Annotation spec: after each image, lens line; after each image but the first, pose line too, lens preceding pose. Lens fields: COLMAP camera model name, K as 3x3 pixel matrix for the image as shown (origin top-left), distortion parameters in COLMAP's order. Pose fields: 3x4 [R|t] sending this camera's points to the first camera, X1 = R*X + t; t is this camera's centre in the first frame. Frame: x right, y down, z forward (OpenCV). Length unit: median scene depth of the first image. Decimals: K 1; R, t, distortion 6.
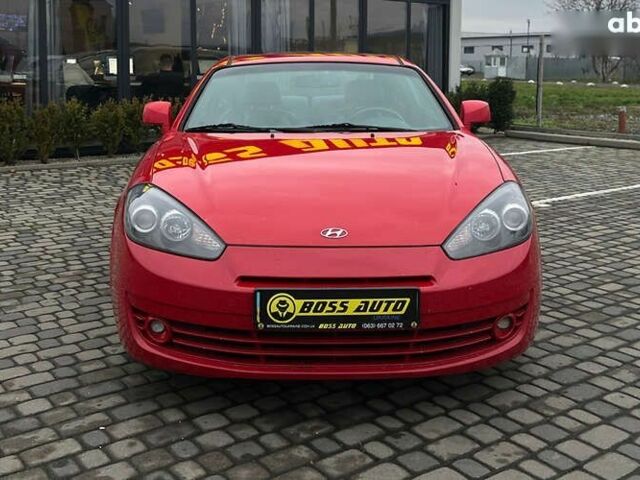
lens RADIAL K [[710.5, 0, 319.5], [0, 710.5, 282.3], [0, 0, 1]] dist [0.099740, -0.224513]
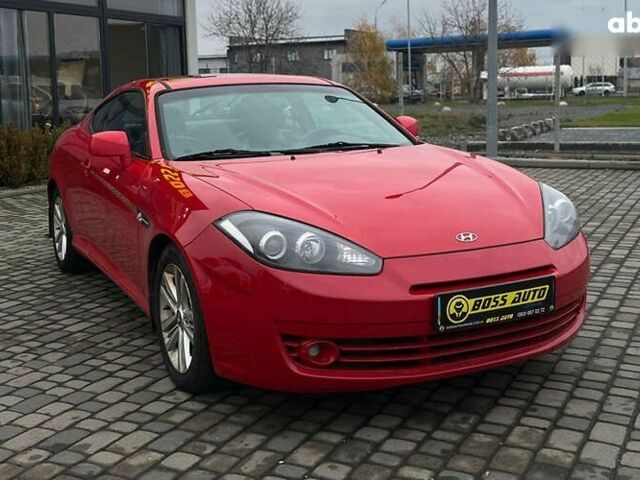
lens RADIAL K [[757.1, 0, 320.3], [0, 757.1, 311.4], [0, 0, 1]] dist [0.022680, 0.026881]
pose [[0.903768, -0.140755, 0.404217, -0.699132], [0.143671, 0.989352, 0.023283, -0.016819], [-0.403190, 0.037032, 0.914367, 0.032993]]
